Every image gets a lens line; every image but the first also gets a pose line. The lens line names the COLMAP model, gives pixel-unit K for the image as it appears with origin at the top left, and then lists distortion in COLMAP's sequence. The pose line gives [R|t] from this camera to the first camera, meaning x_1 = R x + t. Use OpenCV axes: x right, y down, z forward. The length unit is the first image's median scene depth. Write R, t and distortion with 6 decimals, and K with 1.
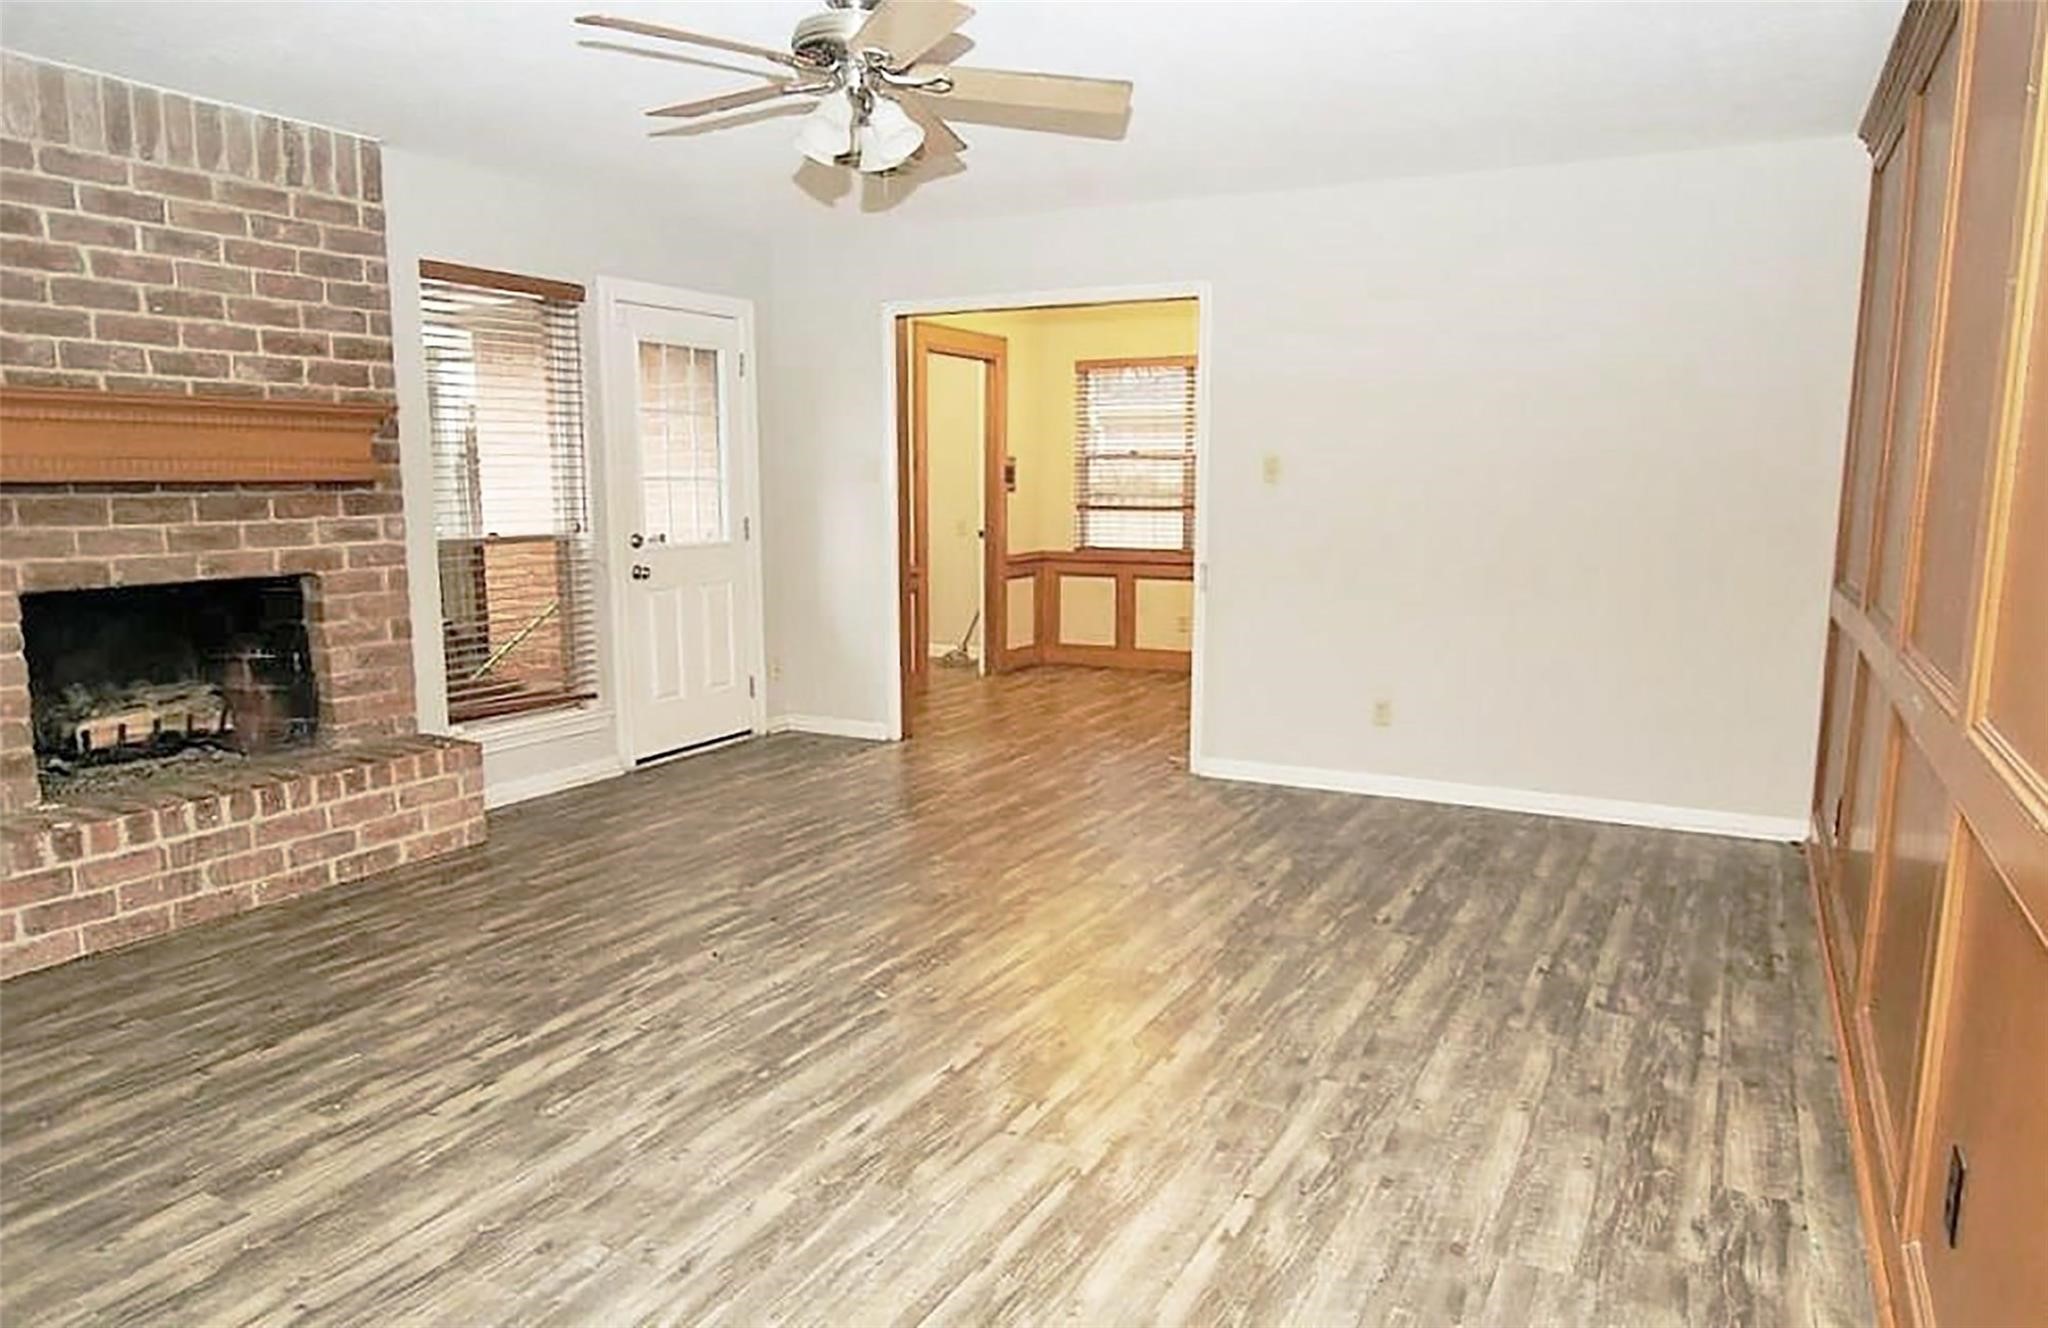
lens RADIAL K [[1281.3, 0, 1024.0], [0, 1281.3, 664.0], [0, 0, 1]] dist [-0.003448, -0.003437]
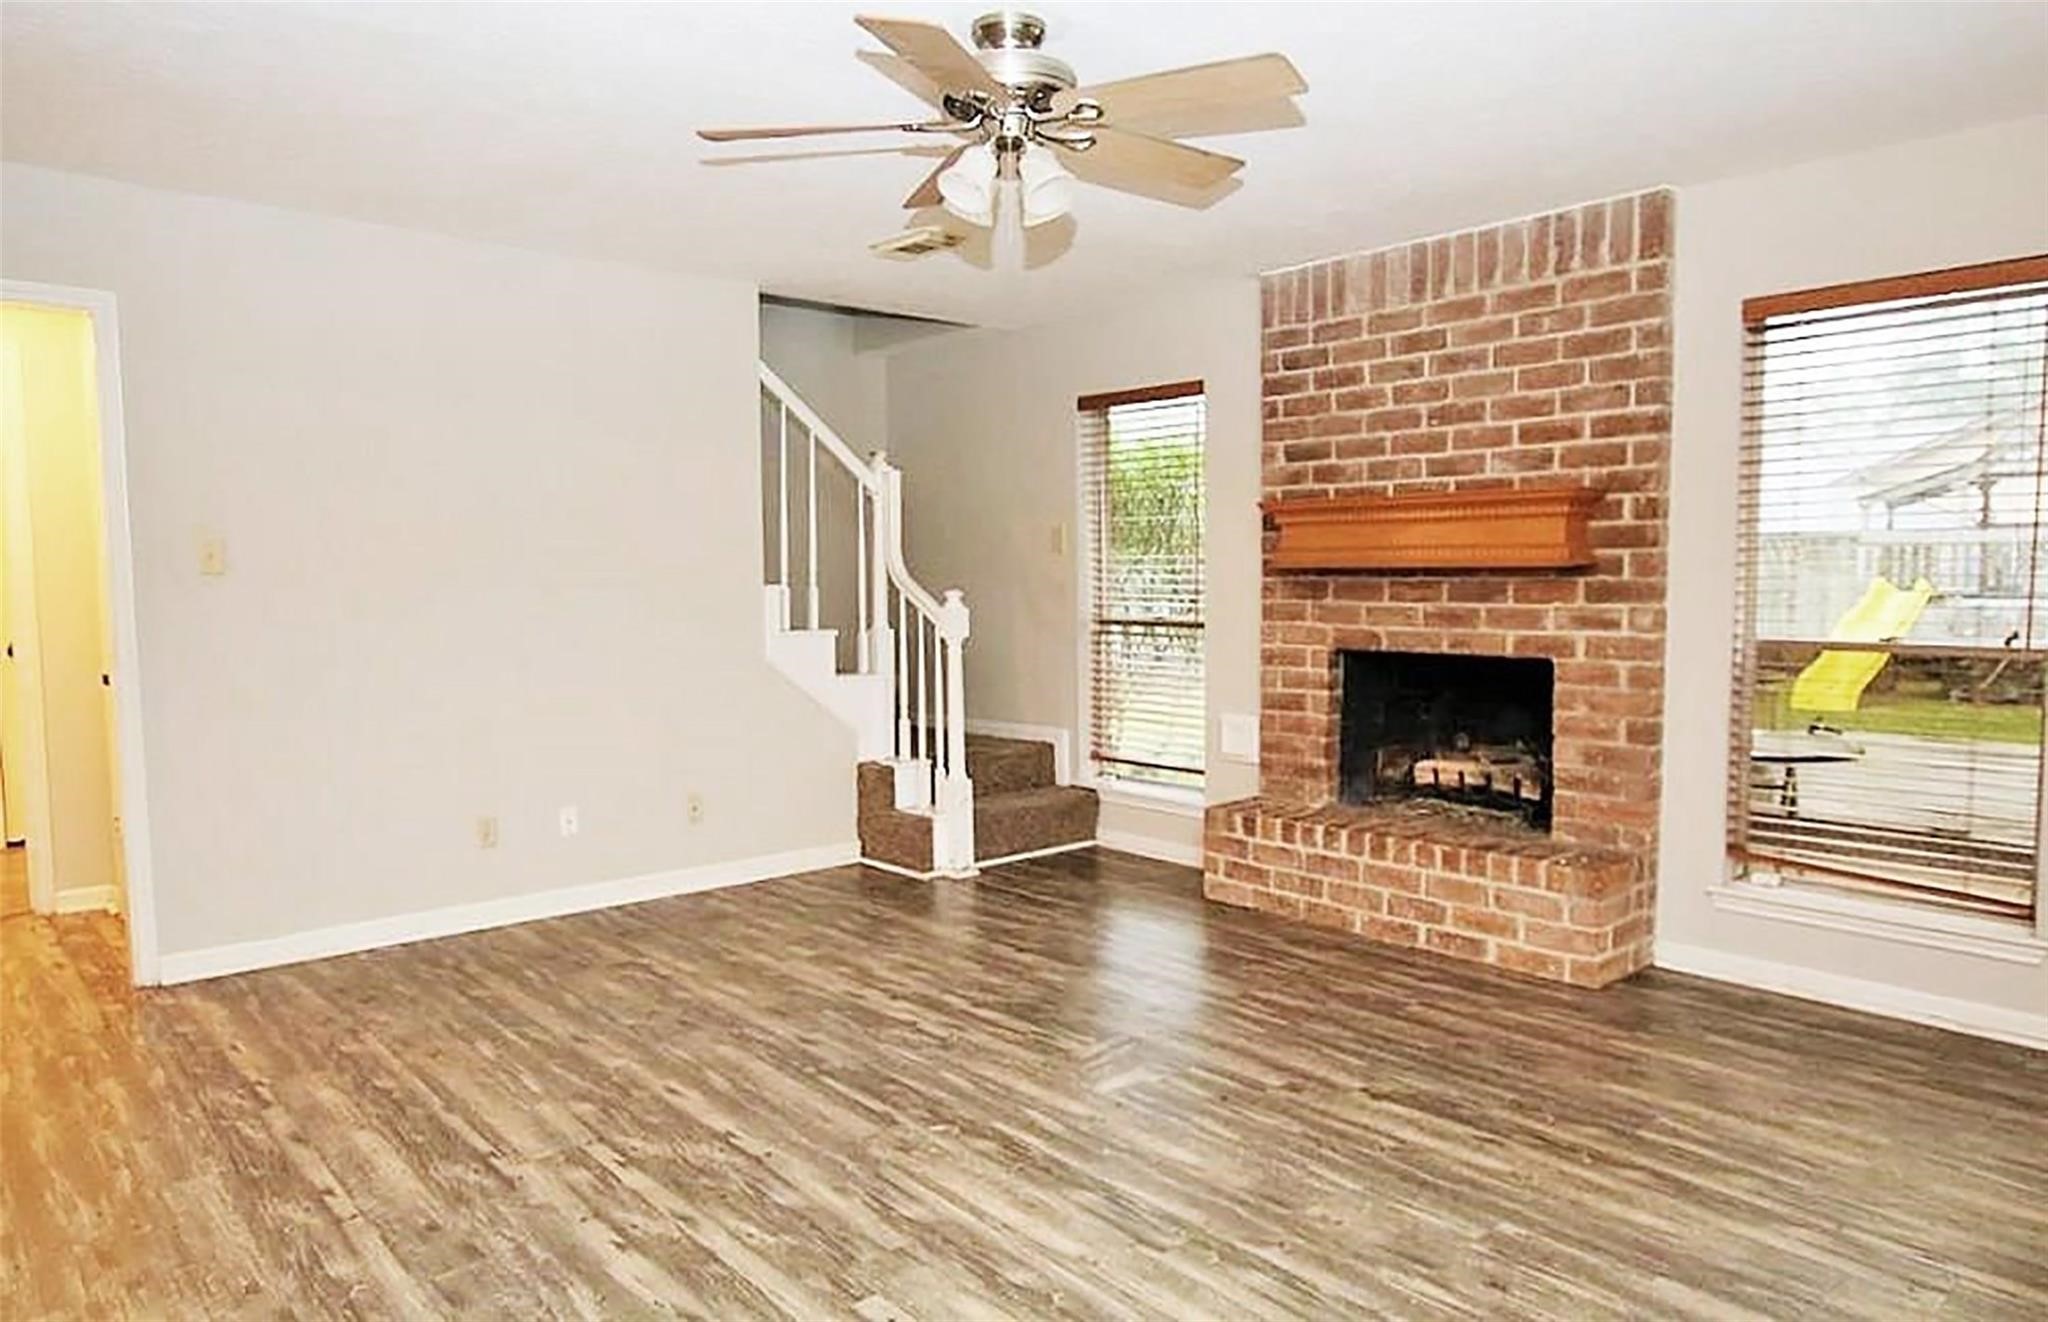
lens RADIAL K [[1281.3, 0, 1024.0], [0, 1281.3, 661.0], [0, 0, 1]] dist [-0.003448, -0.003437]
pose [[-0.313551, 0.071444, -0.946880, 0.562665], [-0.129140, 0.984693, 0.117061, -0.146396], [0.940749, 0.158985, -0.299525, 1.005287]]
